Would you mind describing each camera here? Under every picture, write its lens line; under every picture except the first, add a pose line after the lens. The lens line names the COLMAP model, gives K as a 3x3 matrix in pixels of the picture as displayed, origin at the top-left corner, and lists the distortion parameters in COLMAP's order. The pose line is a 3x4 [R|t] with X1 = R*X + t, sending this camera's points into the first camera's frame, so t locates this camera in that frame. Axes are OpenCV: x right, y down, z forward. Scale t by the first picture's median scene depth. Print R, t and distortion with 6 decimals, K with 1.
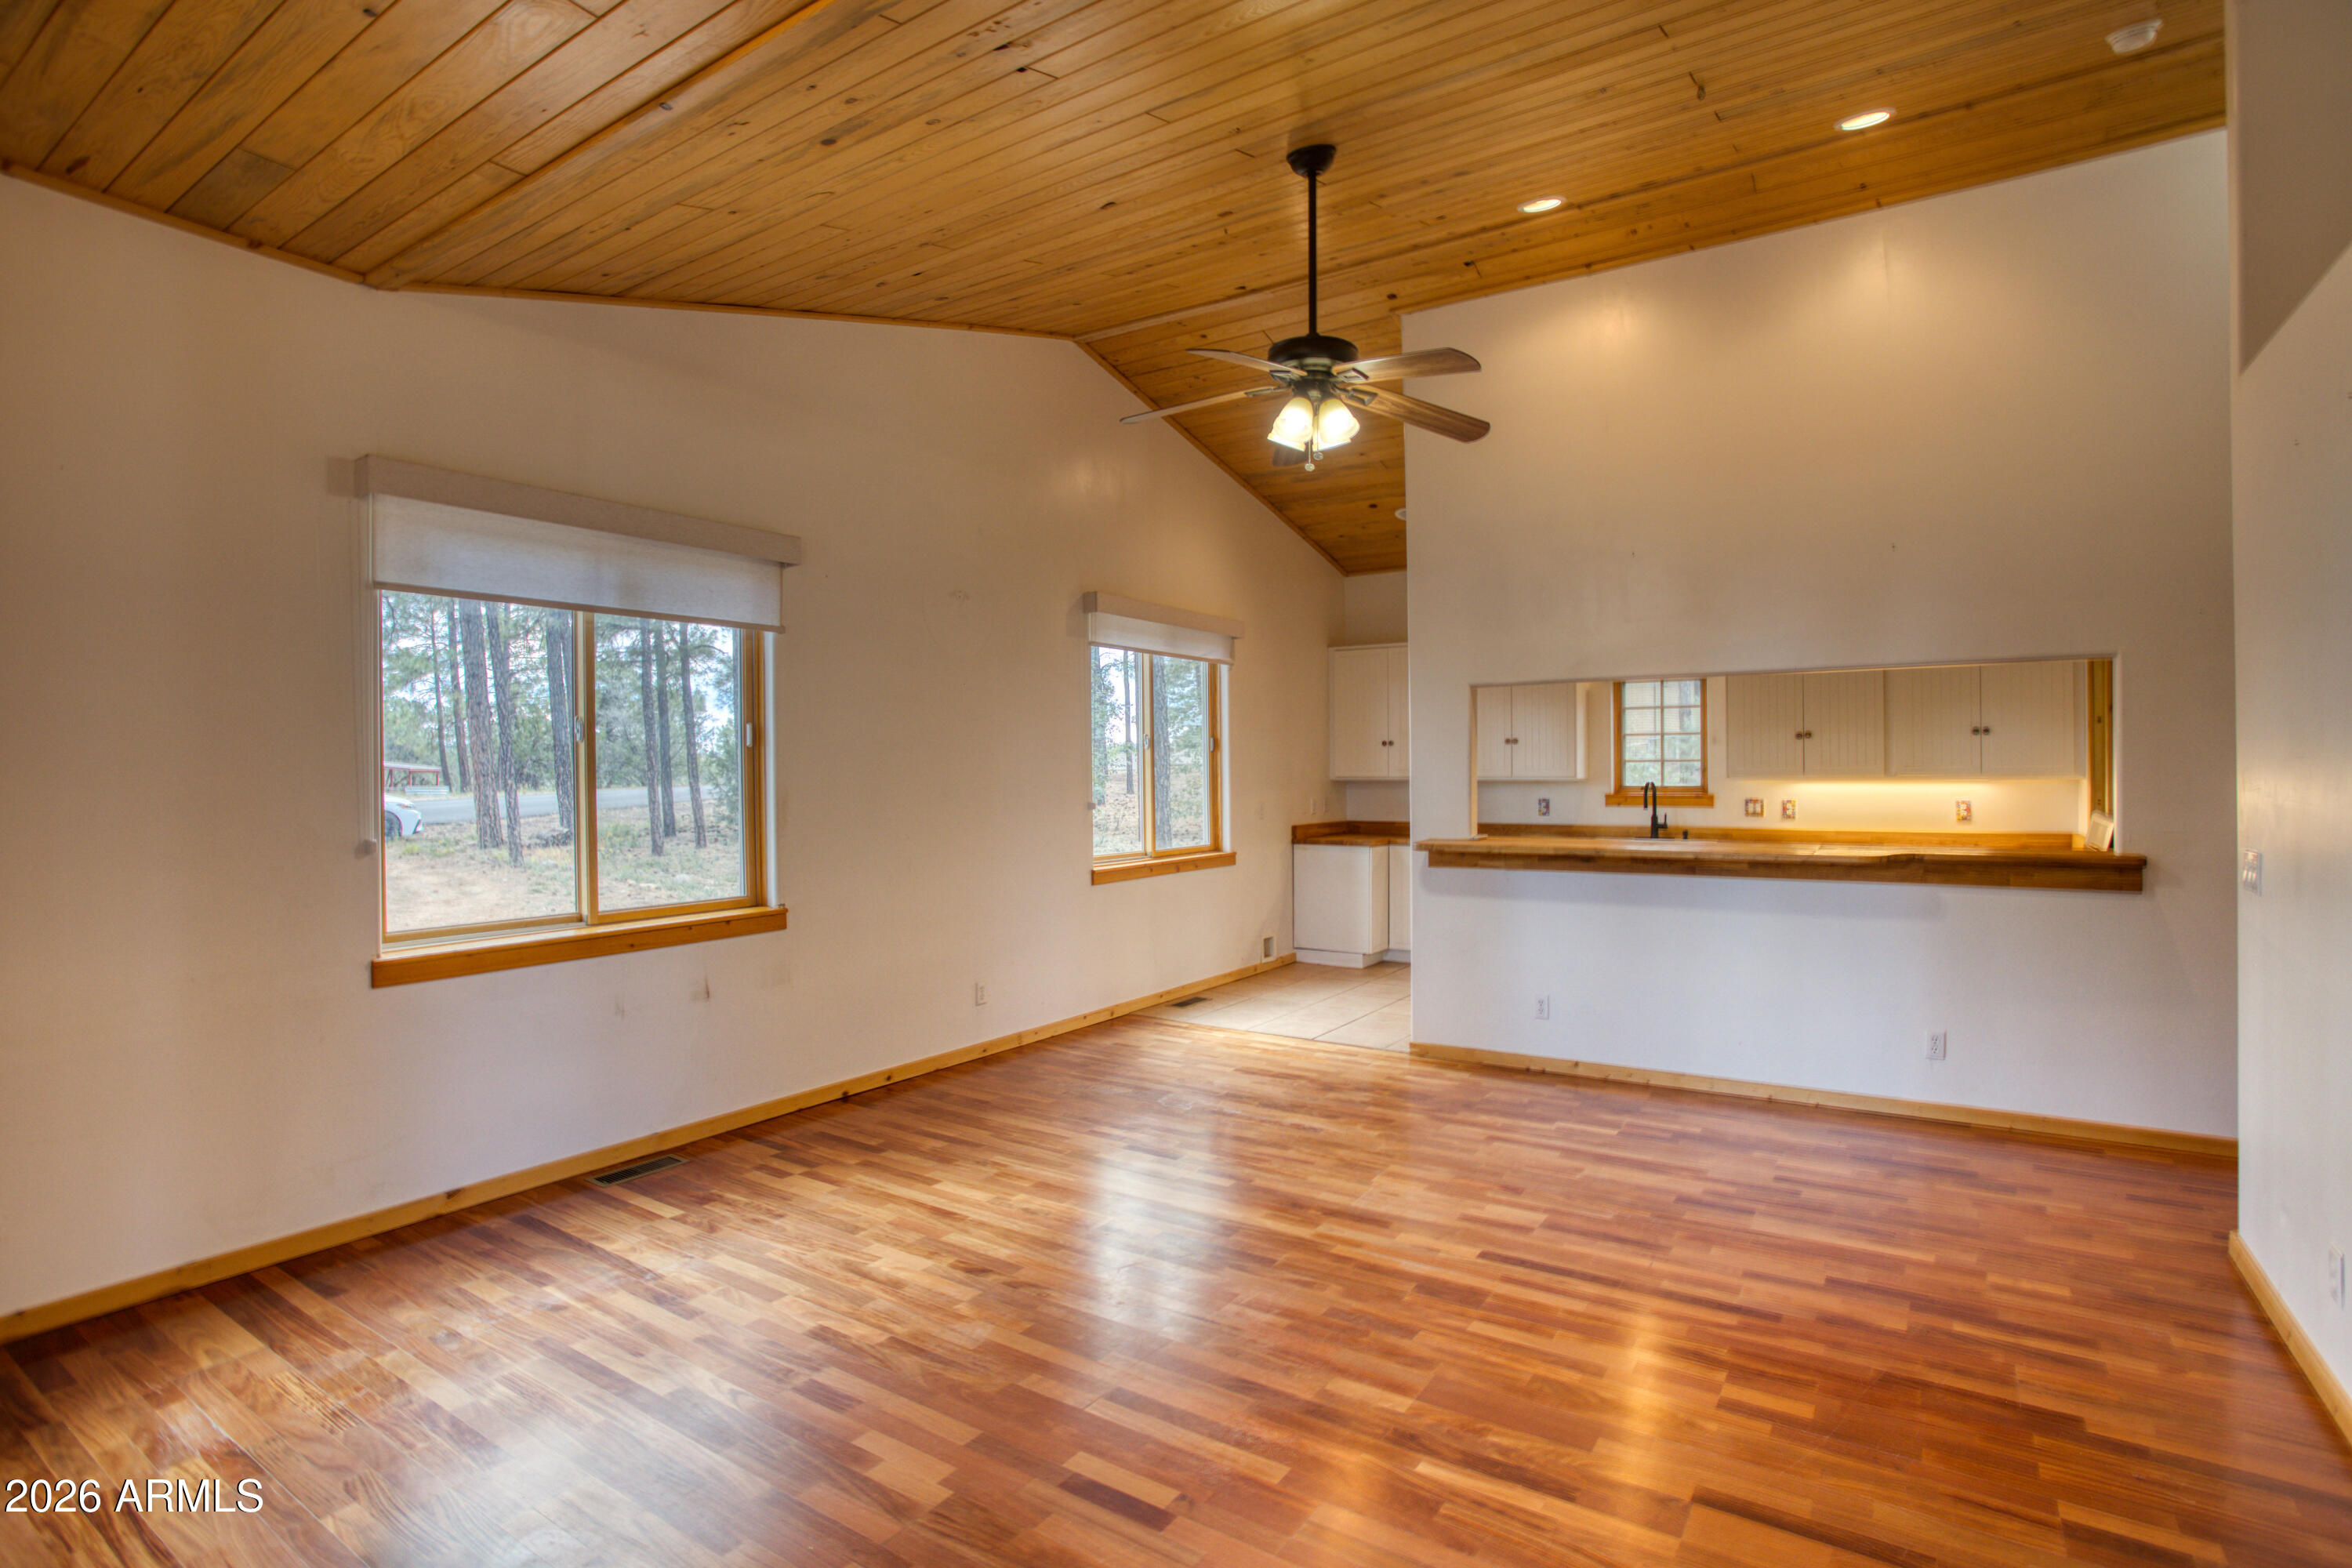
lens RADIAL K [[1138.4, 0, 1167.5], [0, 1138.4, 783.5], [0, 0, 1]] dist [-0.043712, 0.002450]
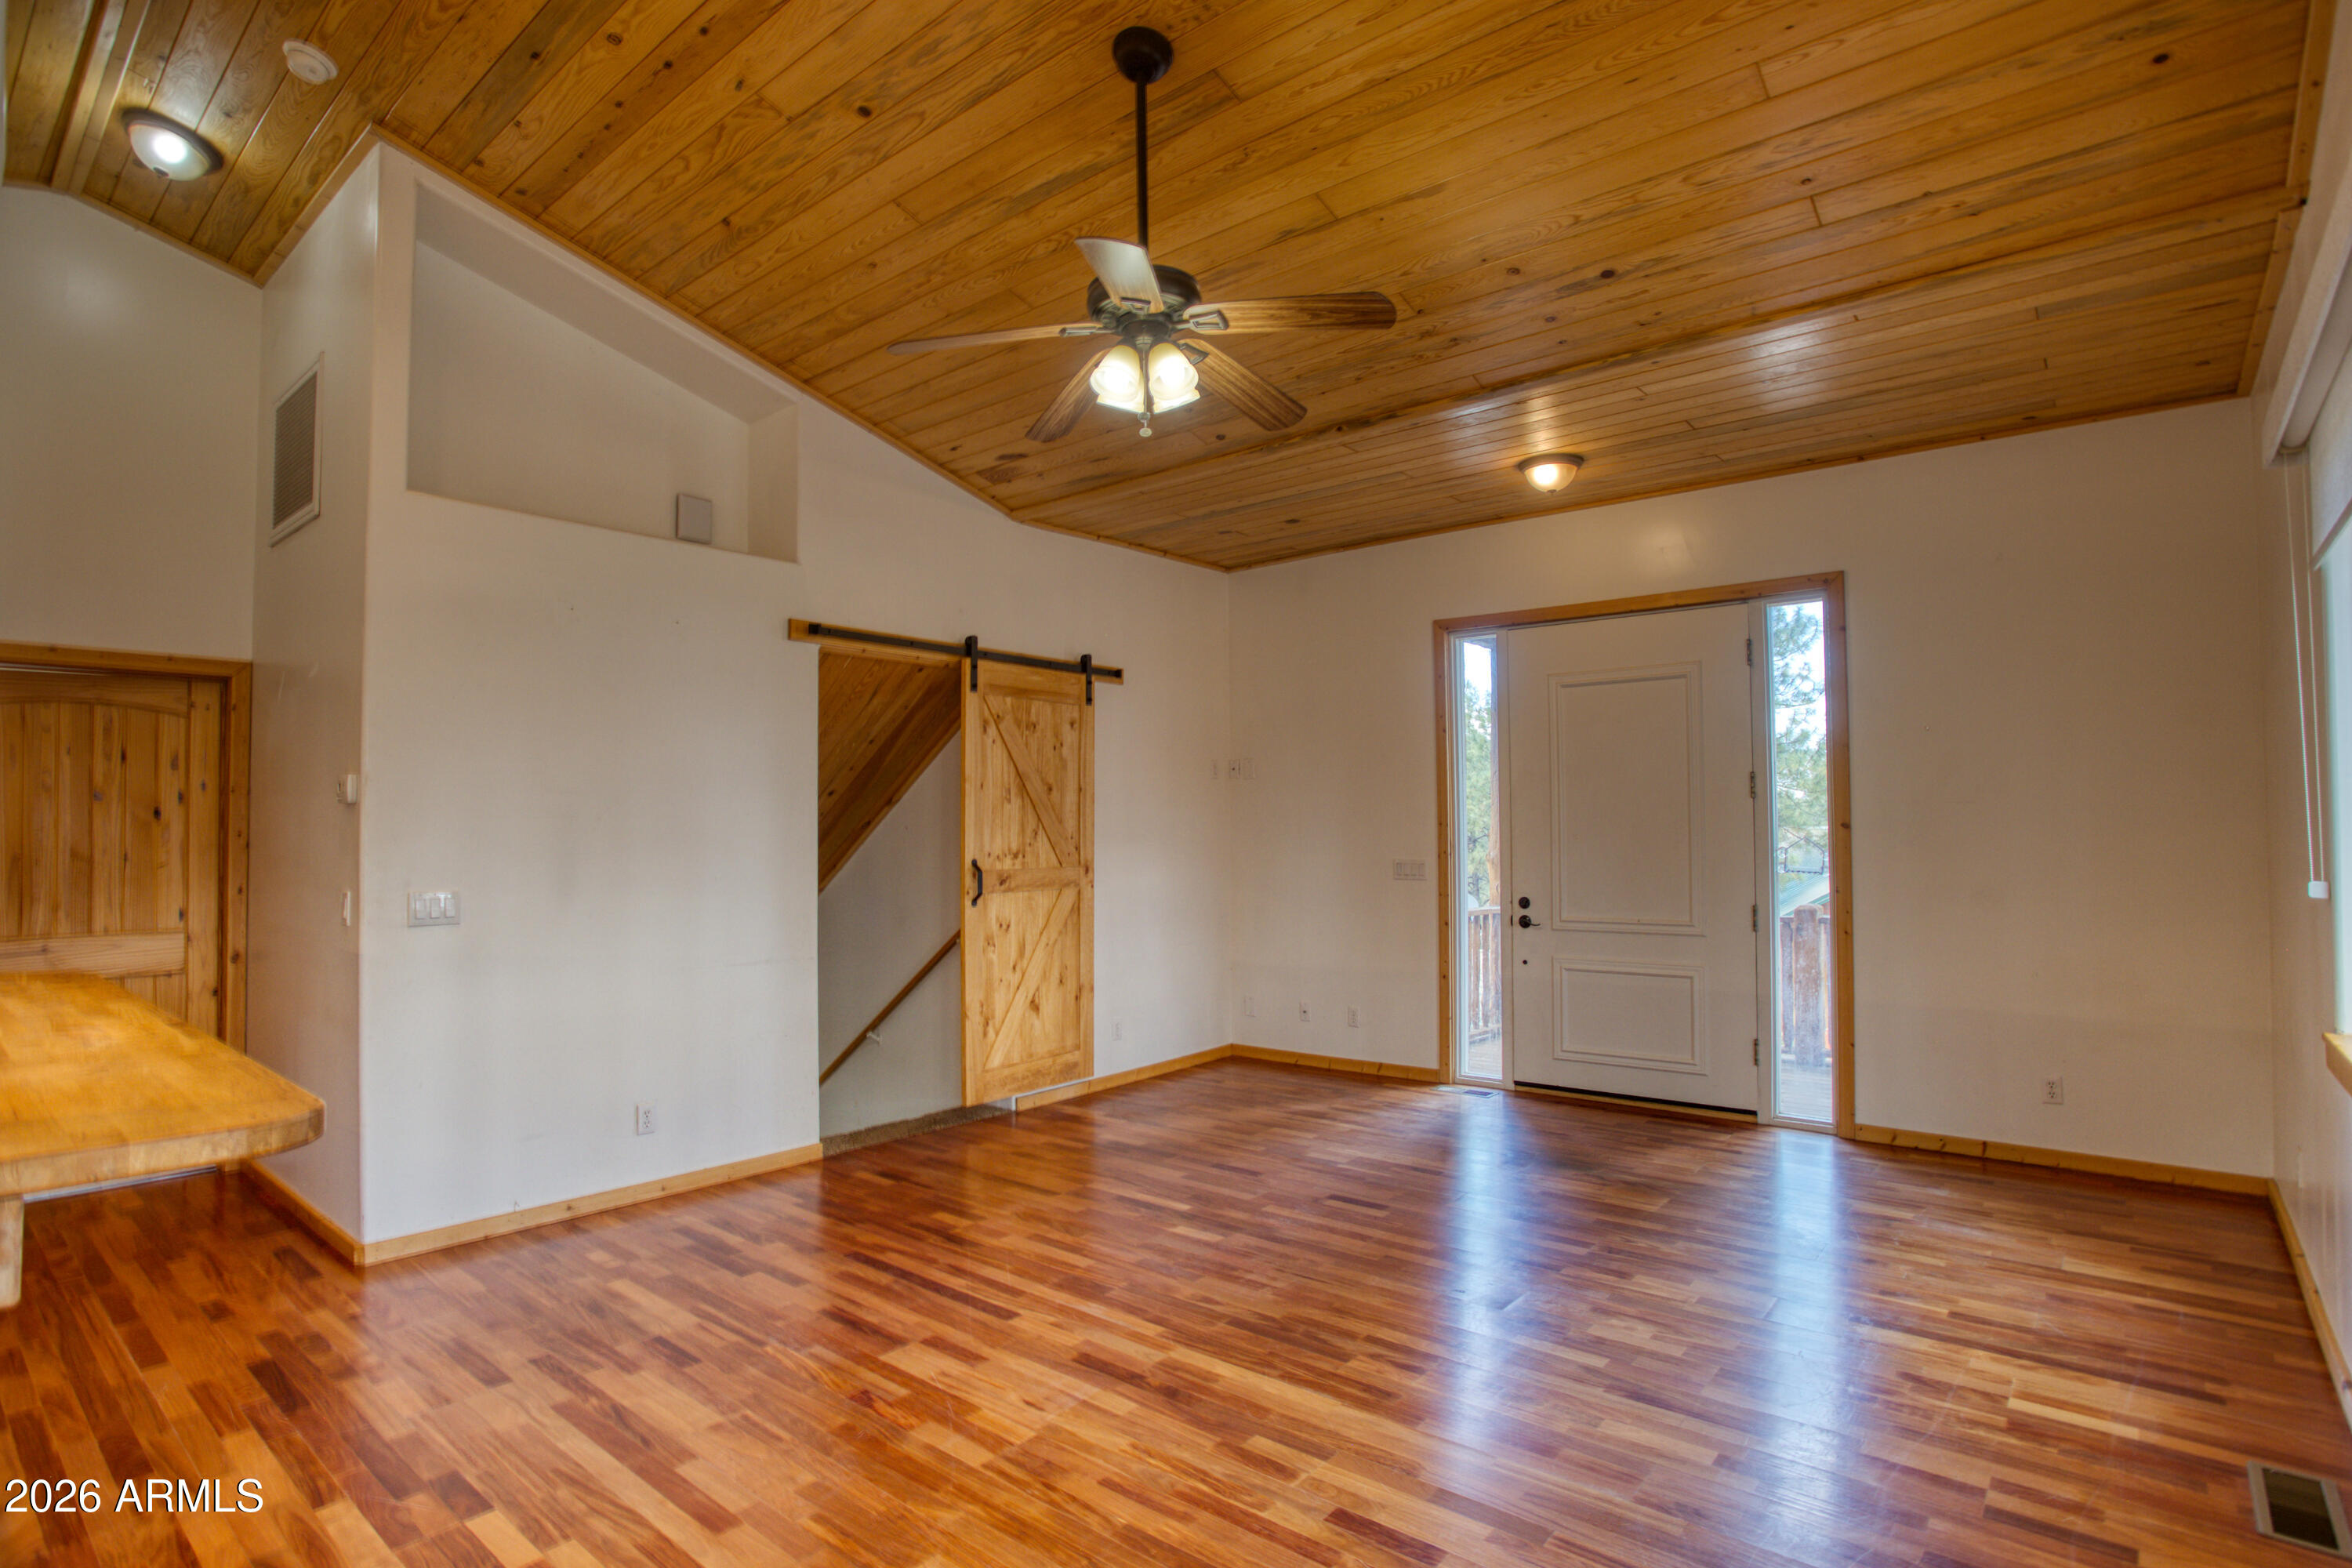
lens RADIAL K [[1138.4, 0, 1179.3], [0, 1138.4, 786.9], [0, 0, 1]] dist [-0.043712, 0.002450]
pose [[-0.994310, 0.017945, 0.104998, 0.023300], [0.014910, 0.999450, -0.029621, -0.007745], [-0.105472, -0.027887, -0.994031, 1.719236]]
